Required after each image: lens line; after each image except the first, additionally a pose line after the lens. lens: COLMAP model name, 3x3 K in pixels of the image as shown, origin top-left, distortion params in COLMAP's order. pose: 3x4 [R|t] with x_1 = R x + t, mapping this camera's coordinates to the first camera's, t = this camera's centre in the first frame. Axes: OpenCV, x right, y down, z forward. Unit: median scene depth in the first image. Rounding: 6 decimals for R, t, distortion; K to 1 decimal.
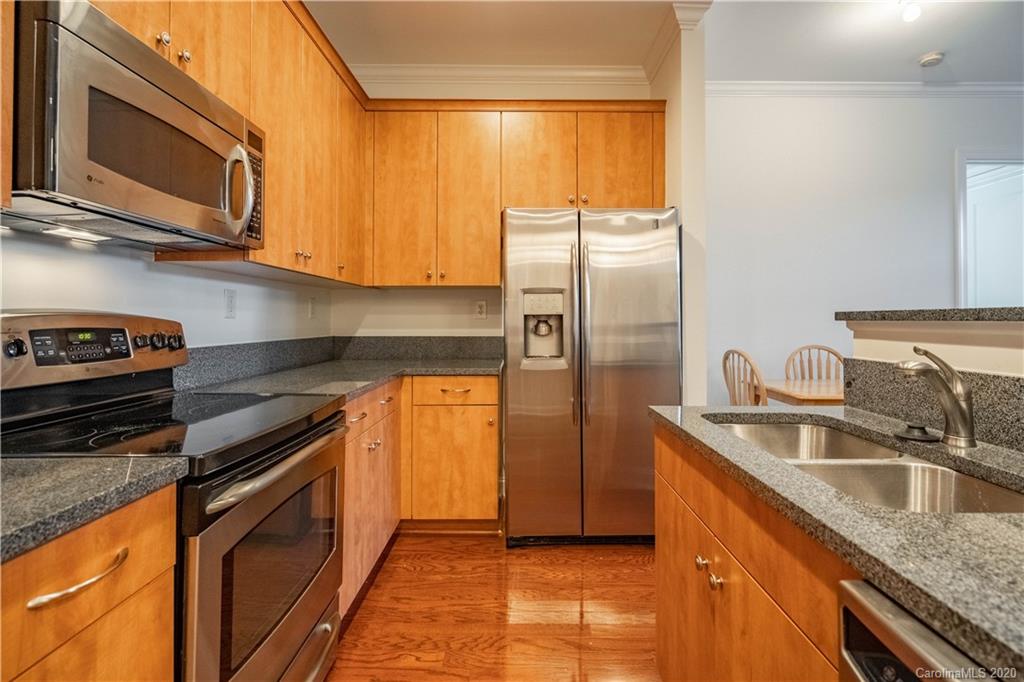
lens RADIAL K [[475.6, 0, 523.8], [0, 475.6, 308.3], [0, 0, 1]] dist [-0.003171, 0.000381]
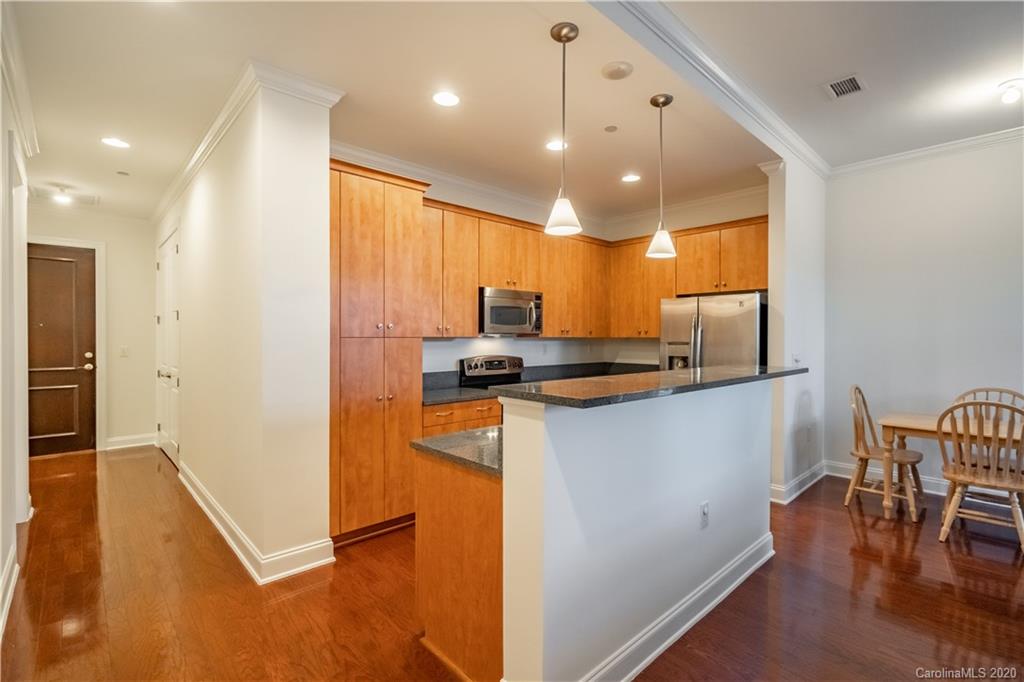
lens RADIAL K [[476.0, 0, 531.3], [0, 476.0, 339.6], [0, 0, 1]] dist [-0.001763, -0.000366]
pose [[0.703515, 0.006740, -0.710649, 0.918312], [0.013539, 0.999646, 0.022884, -0.098004], [0.710552, -0.025720, 0.703175, -0.679123]]
